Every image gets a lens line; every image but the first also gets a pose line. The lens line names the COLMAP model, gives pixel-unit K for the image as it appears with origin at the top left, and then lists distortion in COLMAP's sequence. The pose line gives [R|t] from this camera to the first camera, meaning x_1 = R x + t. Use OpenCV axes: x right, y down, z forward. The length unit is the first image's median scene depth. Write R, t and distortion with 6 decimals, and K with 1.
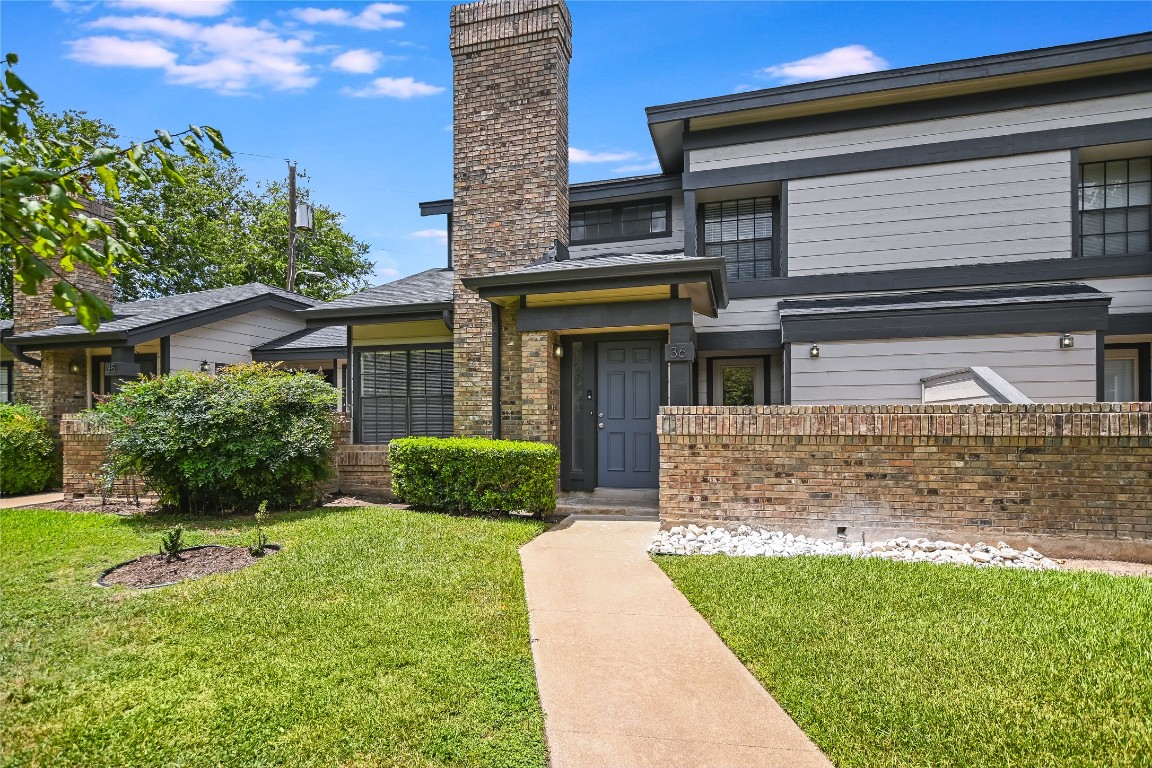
lens RADIAL K [[600.1, 0, 559.1], [0, 600.1, 419.0], [0, 0, 1]] dist [0.001063, -0.000161]
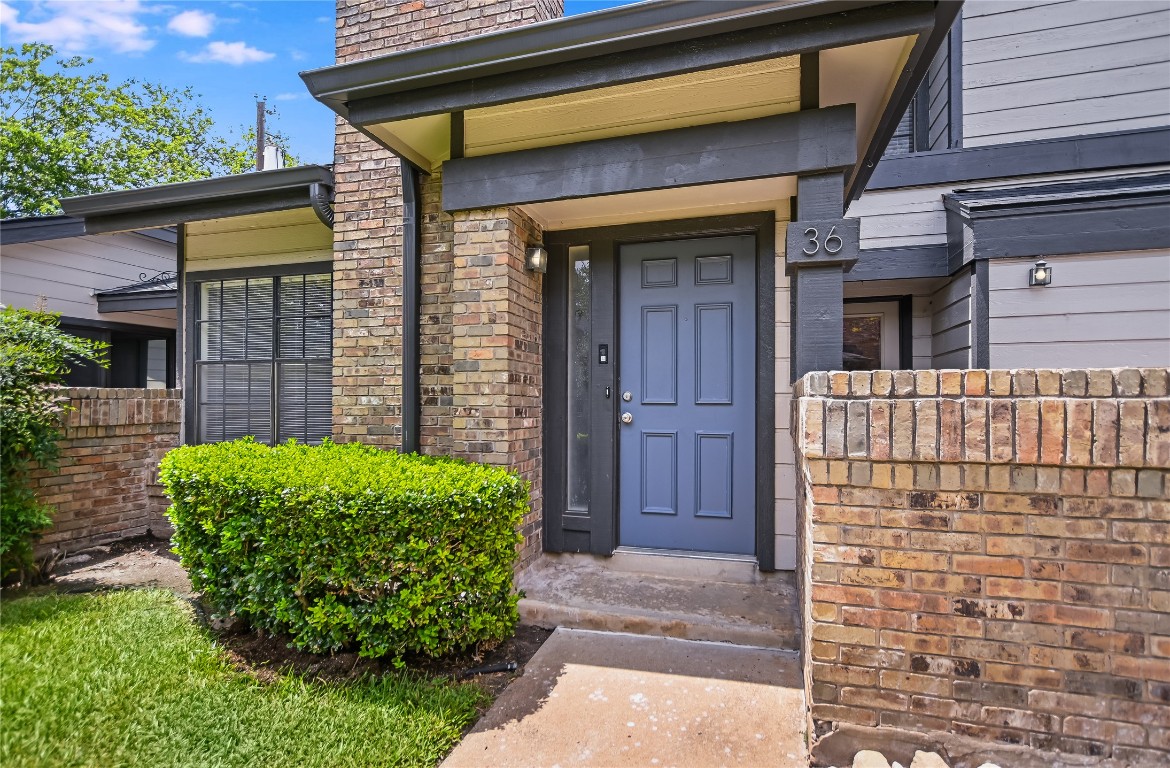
lens RADIAL K [[570.0, 0, 586.1], [0, 570.0, 396.8], [0, 0, 1]] dist [-0.000843, -0.000442]
pose [[0.999951, 0.004197, 0.008918, 0.033630], [-0.004165, 0.999985, -0.003611, -0.004334], [-0.008934, 0.003574, 0.999954, 0.557608]]
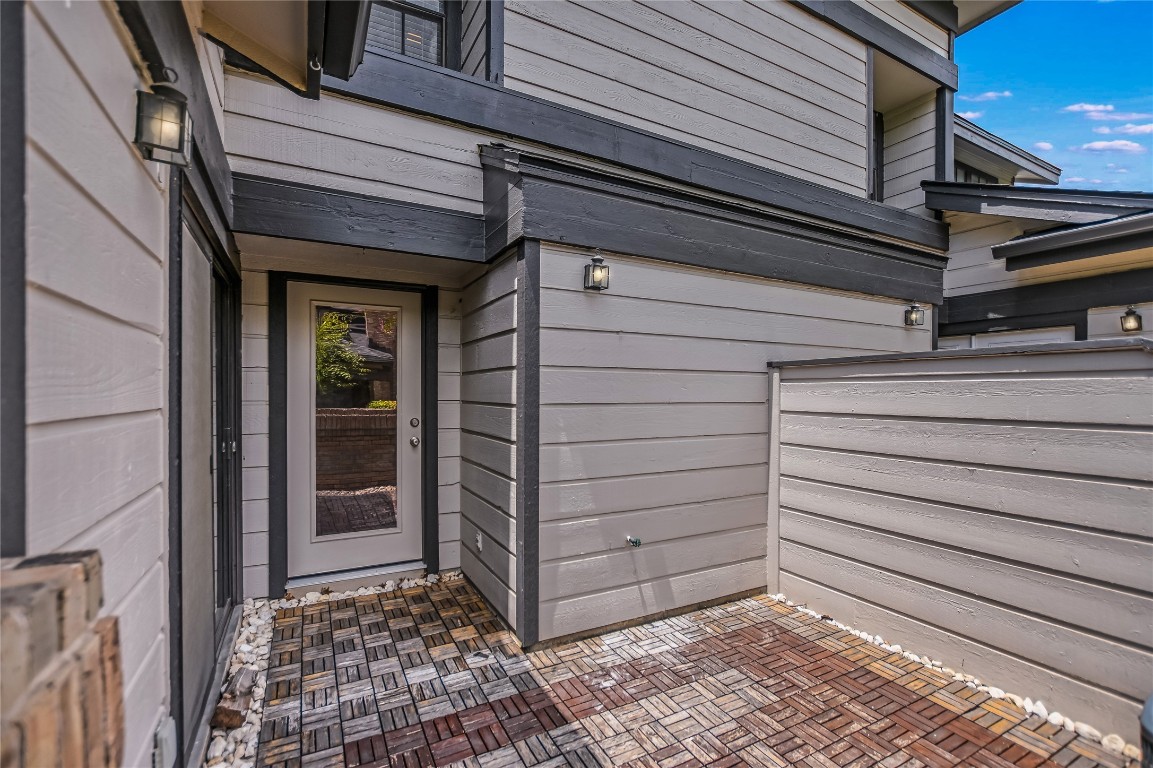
lens RADIAL K [[501.4, 0, 577.3], [0, 501.4, 392.8], [0, 0, 1]] dist [-0.002573, -0.000131]
pose [[0.695537, 0.004560, 0.718475, 0.207474], [-0.012094, 0.999912, 0.005362, -0.043231], [-0.718388, -0.012419, 0.695532, 0.855902]]
